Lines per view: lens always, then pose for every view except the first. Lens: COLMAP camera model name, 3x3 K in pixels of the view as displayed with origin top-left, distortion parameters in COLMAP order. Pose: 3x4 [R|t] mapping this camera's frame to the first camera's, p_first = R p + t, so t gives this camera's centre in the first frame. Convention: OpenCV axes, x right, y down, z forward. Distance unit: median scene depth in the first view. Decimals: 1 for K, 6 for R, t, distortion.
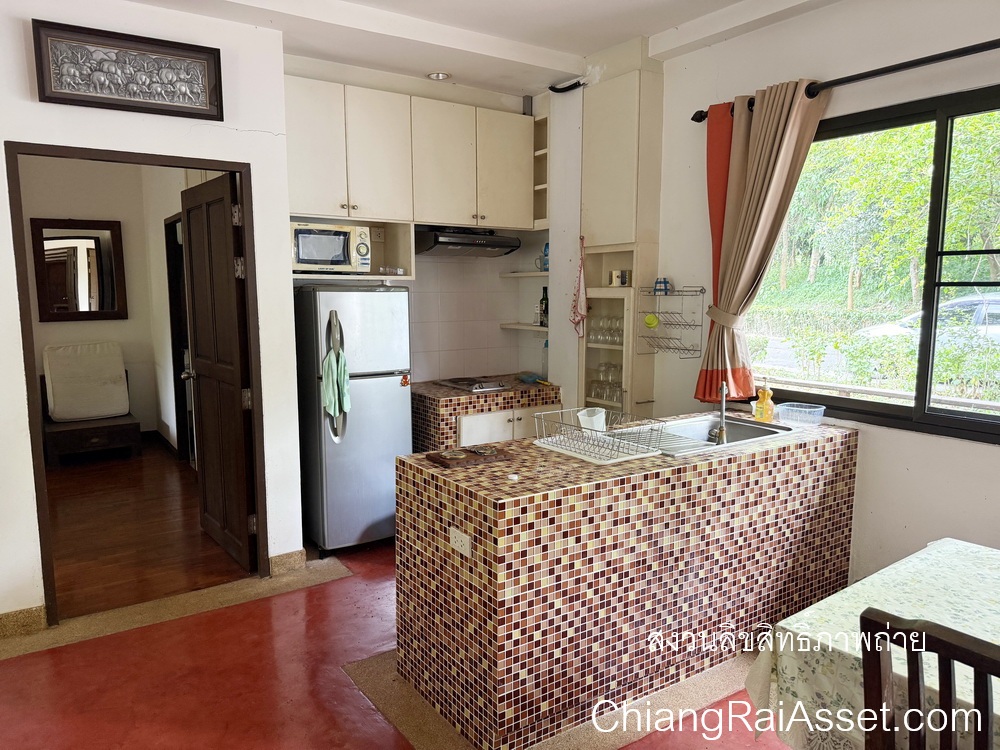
lens RADIAL K [[700.6, 0, 493.9], [0, 700.6, 374.7], [0, 0, 1]] dist [0.094304, -0.121988]
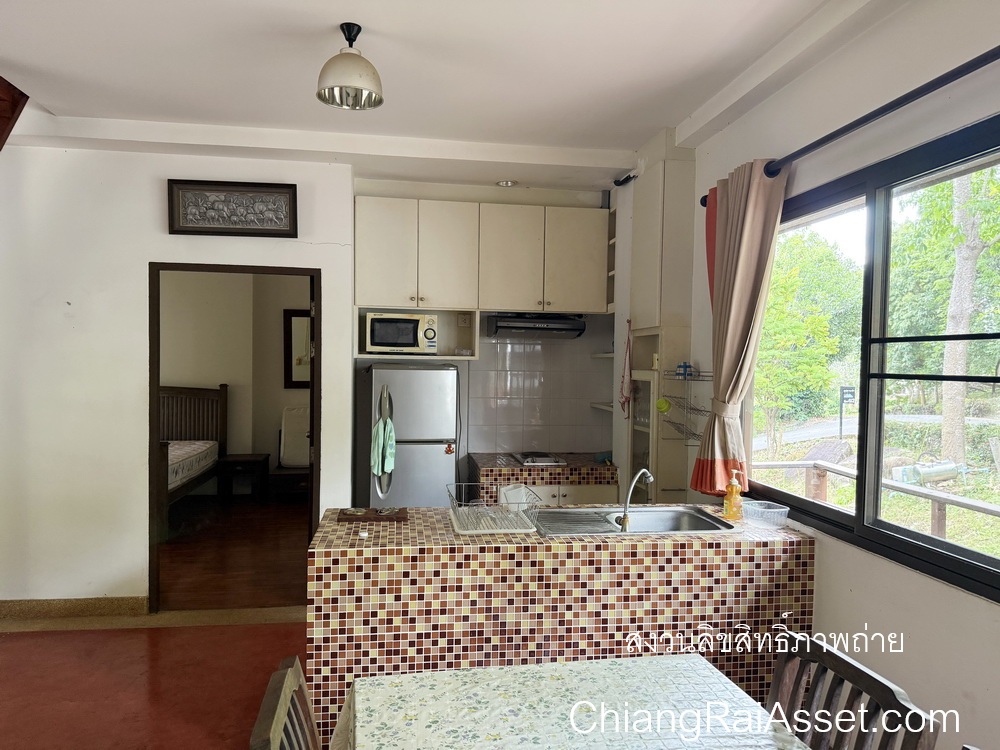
lens RADIAL K [[693.8, 0, 502.9], [0, 693.8, 380.4], [0, 0, 1]] dist [0.172051, -0.329675]
pose [[0.903950, 0.025654, -0.426868, 0.599658], [-0.068208, 0.994069, -0.084699, -0.017924], [0.422164, 0.105680, 0.900339, 0.033708]]
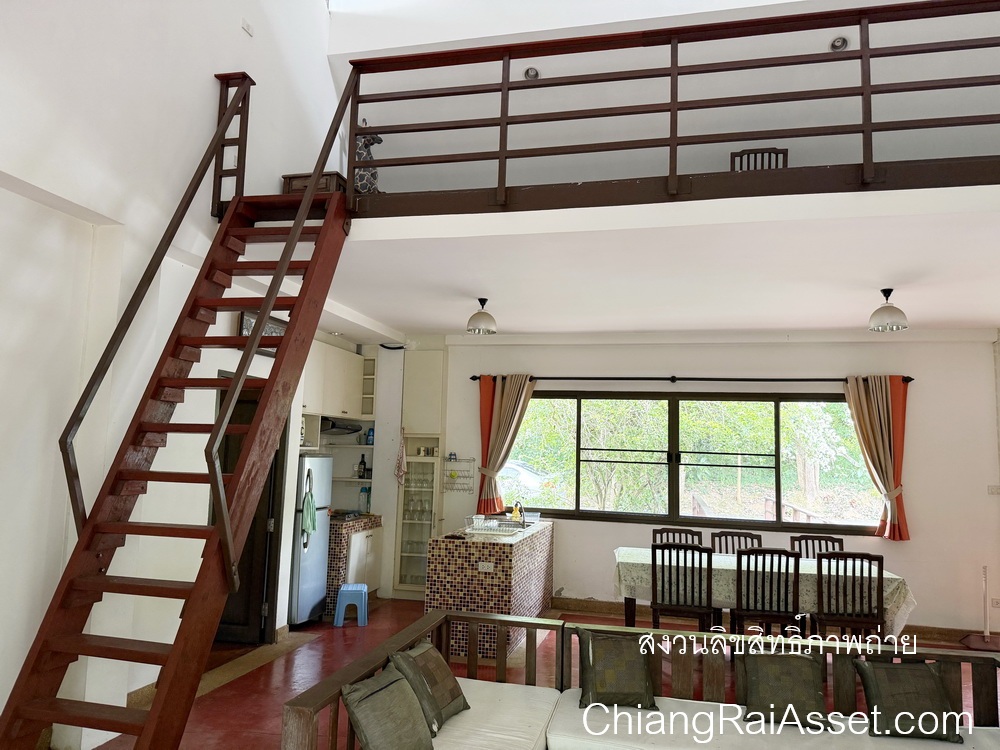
lens RADIAL K [[700.6, 0, 493.9], [0, 700.6, 374.7], [0, 0, 1]] dist [0.094304, -0.121988]
pose [[0.743145, 0.096787, 0.662093, -1.375113], [0.053561, 0.977704, -0.203041, 0.070888], [-0.666983, 0.186351, 0.721392, -0.711653]]
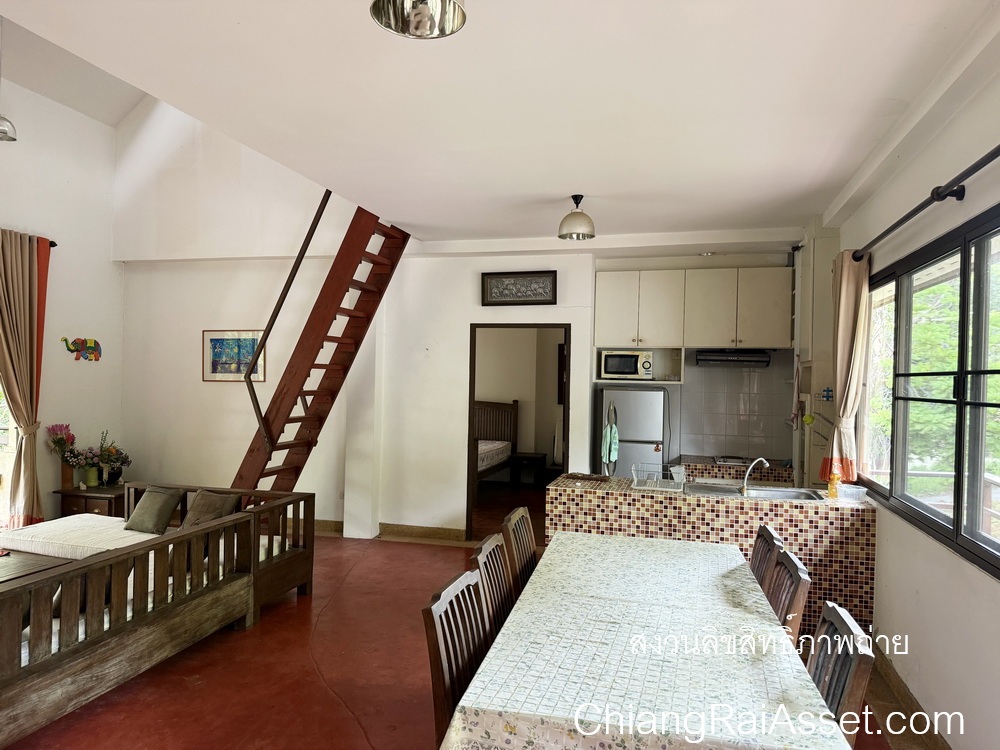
lens RADIAL K [[695.2, 0, 485.7], [0, 695.2, 376.1], [0, 0, 1]] dist [0.093051, -0.196045]
pose [[0.643384, 0.012621, -0.765439, 1.156644], [-0.115509, 0.990018, -0.080765, 0.027284], [0.756779, 0.140378, 0.638419, -0.430548]]
